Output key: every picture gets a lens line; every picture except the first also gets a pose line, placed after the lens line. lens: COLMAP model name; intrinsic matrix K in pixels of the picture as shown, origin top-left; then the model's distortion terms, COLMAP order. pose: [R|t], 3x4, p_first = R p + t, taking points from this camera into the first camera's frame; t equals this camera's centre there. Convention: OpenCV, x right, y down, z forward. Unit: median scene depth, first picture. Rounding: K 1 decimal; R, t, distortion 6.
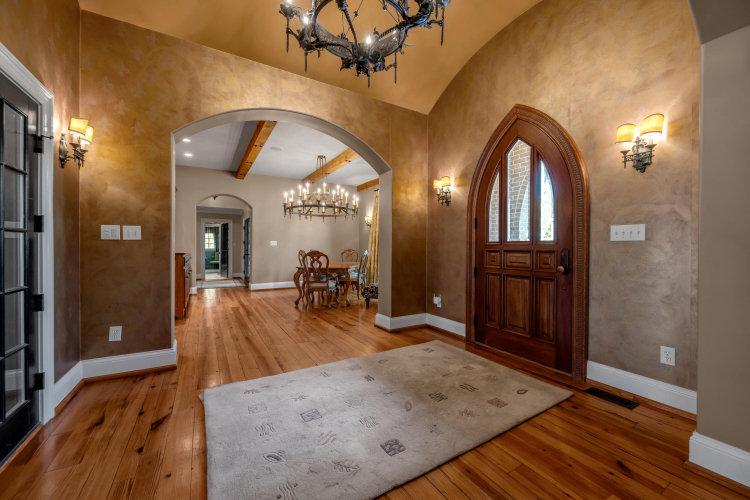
lens RADIAL K [[302.6, 0, 374.2], [0, 302.6, 247.9], [0, 0, 1]] dist [-0.002899, -0.000354]
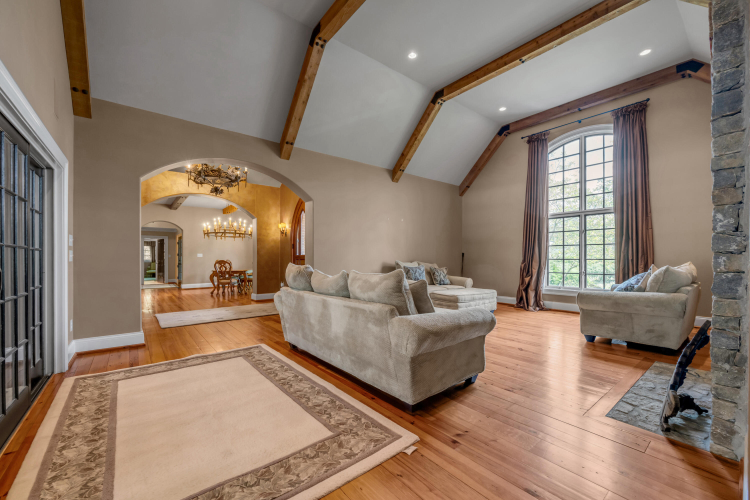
lens RADIAL K [[302.6, 0, 371.4], [0, 302.6, 256.6], [0, 0, 1]] dist [-0.002899, -0.000354]
pose [[0.988381, -0.007448, 0.151817, 0.238149], [0.007945, 0.999965, -0.002669, 0.000242], [-0.151792, 0.003844, 0.988405, -0.497899]]
